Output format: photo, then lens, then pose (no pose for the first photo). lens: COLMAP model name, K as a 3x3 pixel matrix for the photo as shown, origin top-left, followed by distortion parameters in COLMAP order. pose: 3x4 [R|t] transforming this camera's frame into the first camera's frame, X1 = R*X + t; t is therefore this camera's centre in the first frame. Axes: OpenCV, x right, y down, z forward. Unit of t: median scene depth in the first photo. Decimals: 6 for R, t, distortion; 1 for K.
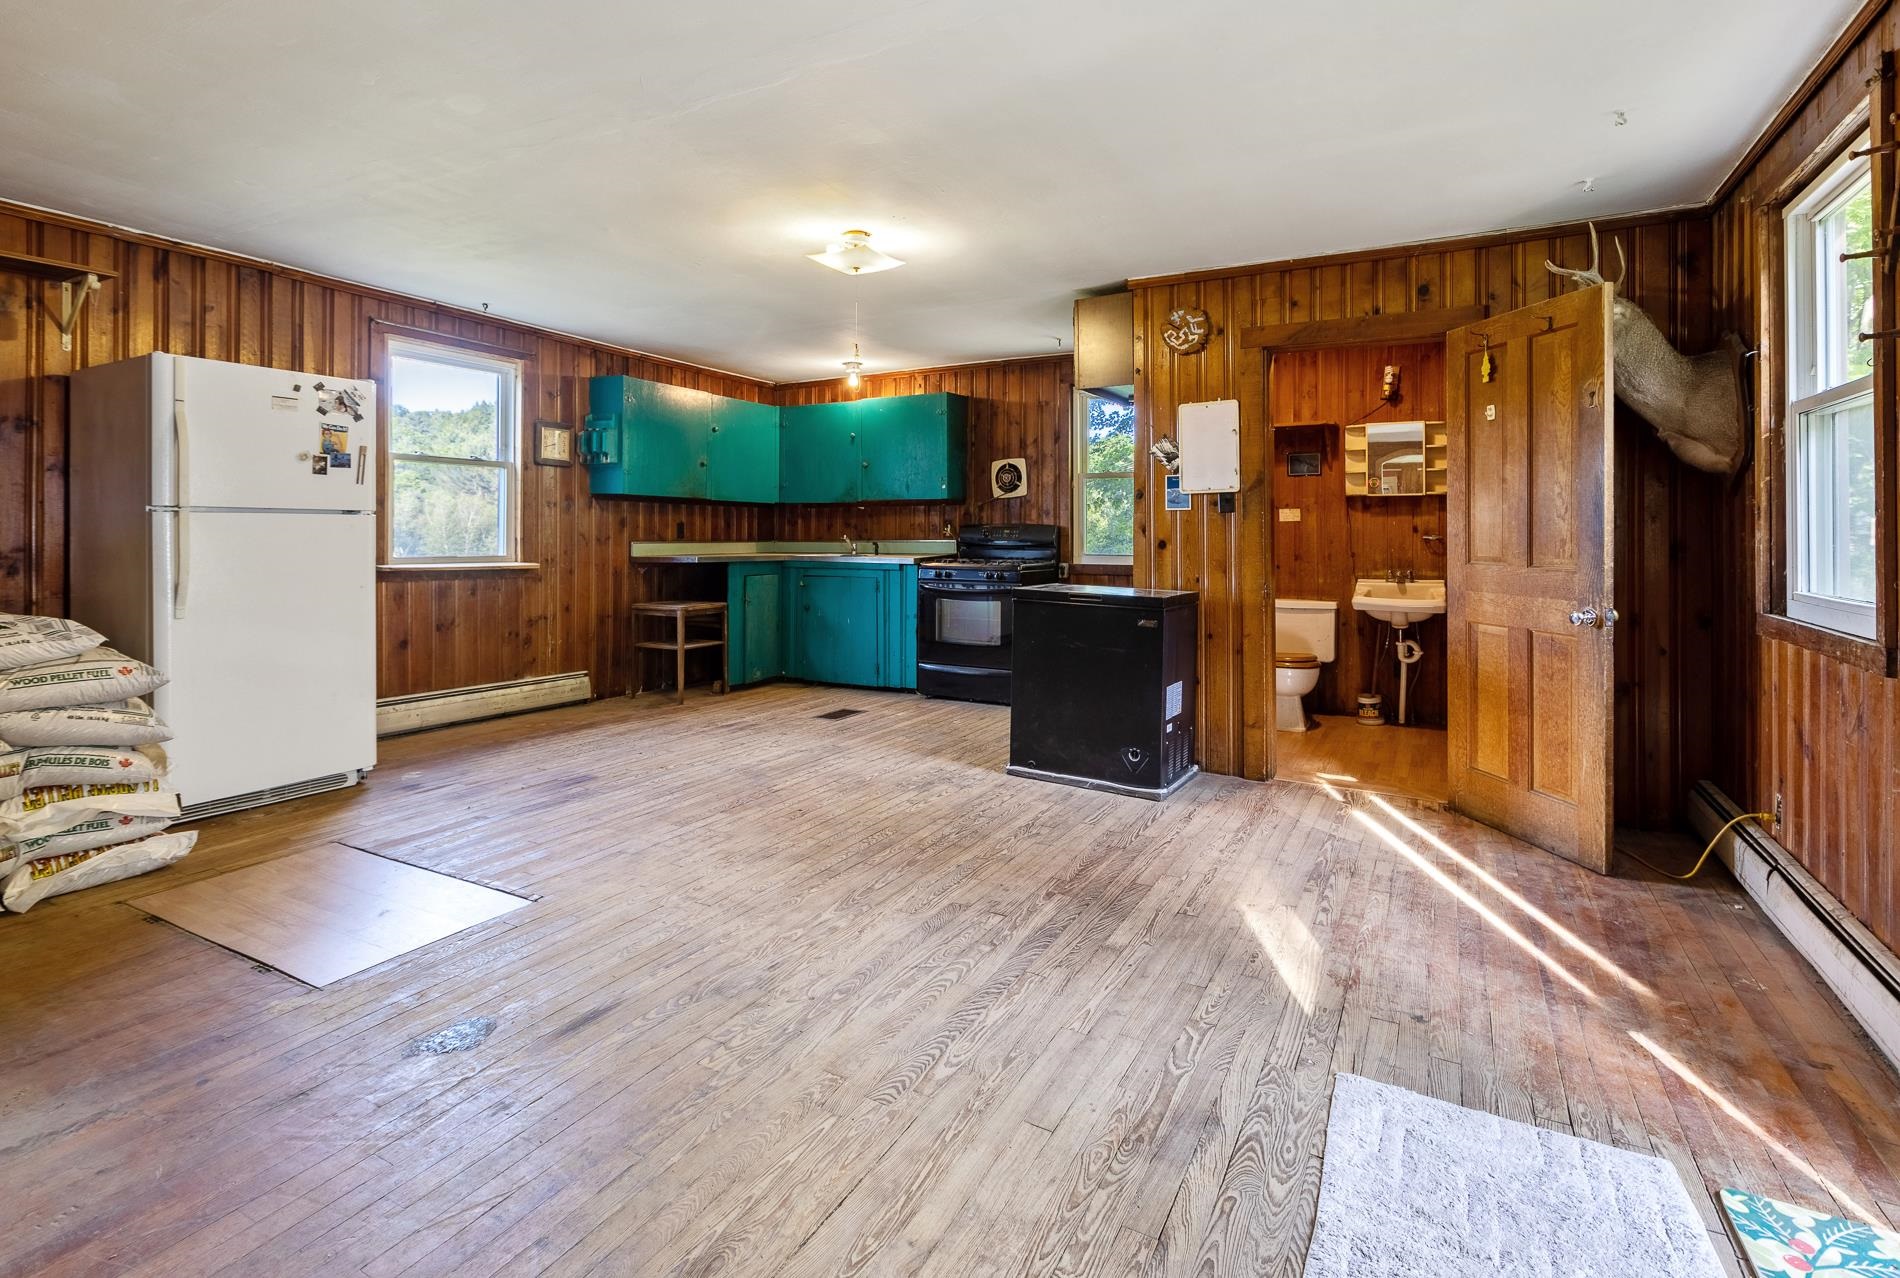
lens RADIAL K [[904.4, 0, 956.5], [0, 904.4, 538.3], [0, 0, 1]] dist [-0.002162, -0.000018]
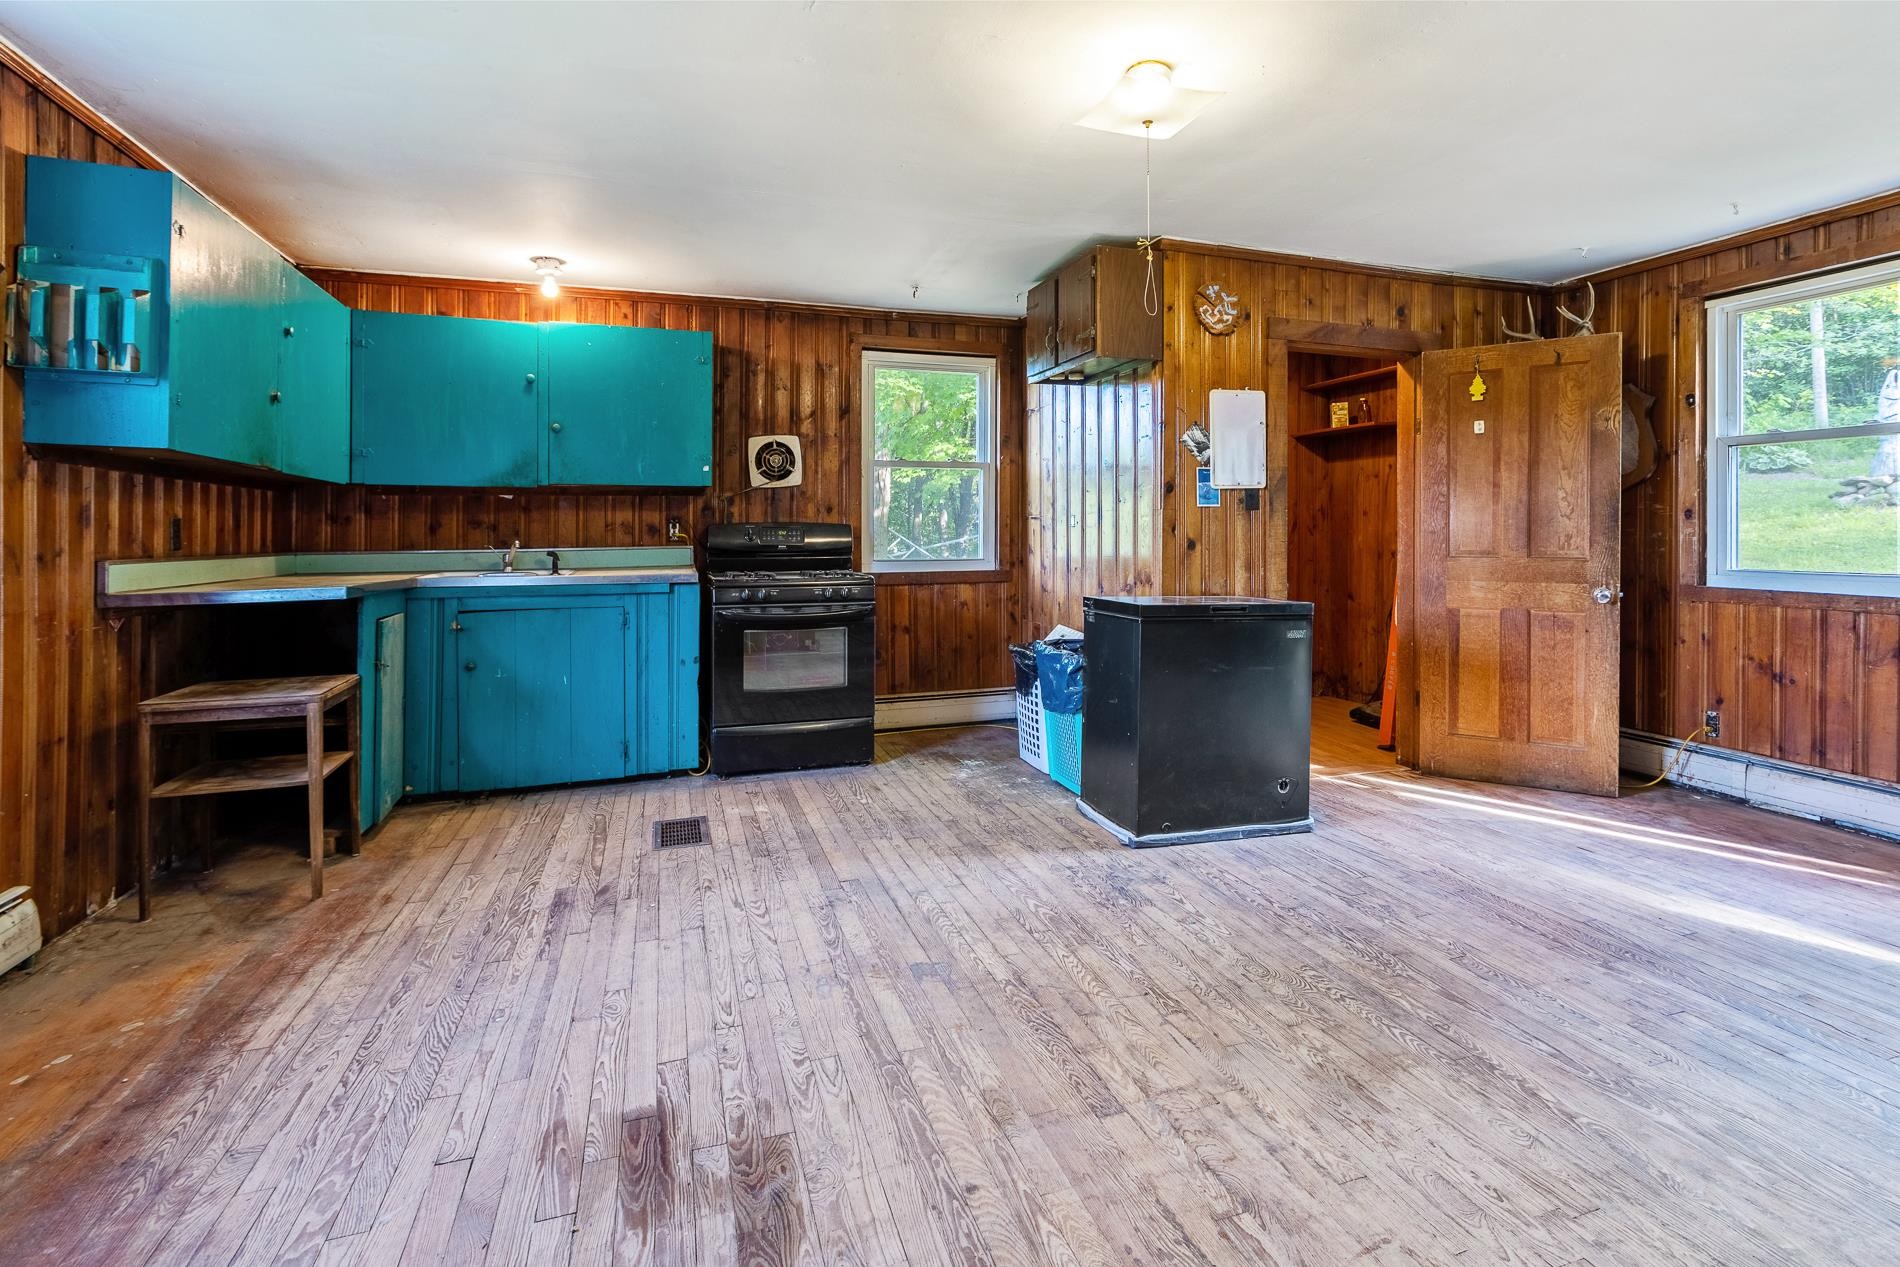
lens RADIAL K [[904.4, 0, 992.2], [0, 904.4, 541.7], [0, 0, 1]] dist [0.002291, 0.000363]
pose [[0.666430, -0.012566, 0.745462, -0.403040], [0.011537, 0.999912, 0.006542, -0.003350], [-0.745479, 0.004240, 0.666516, 0.394823]]
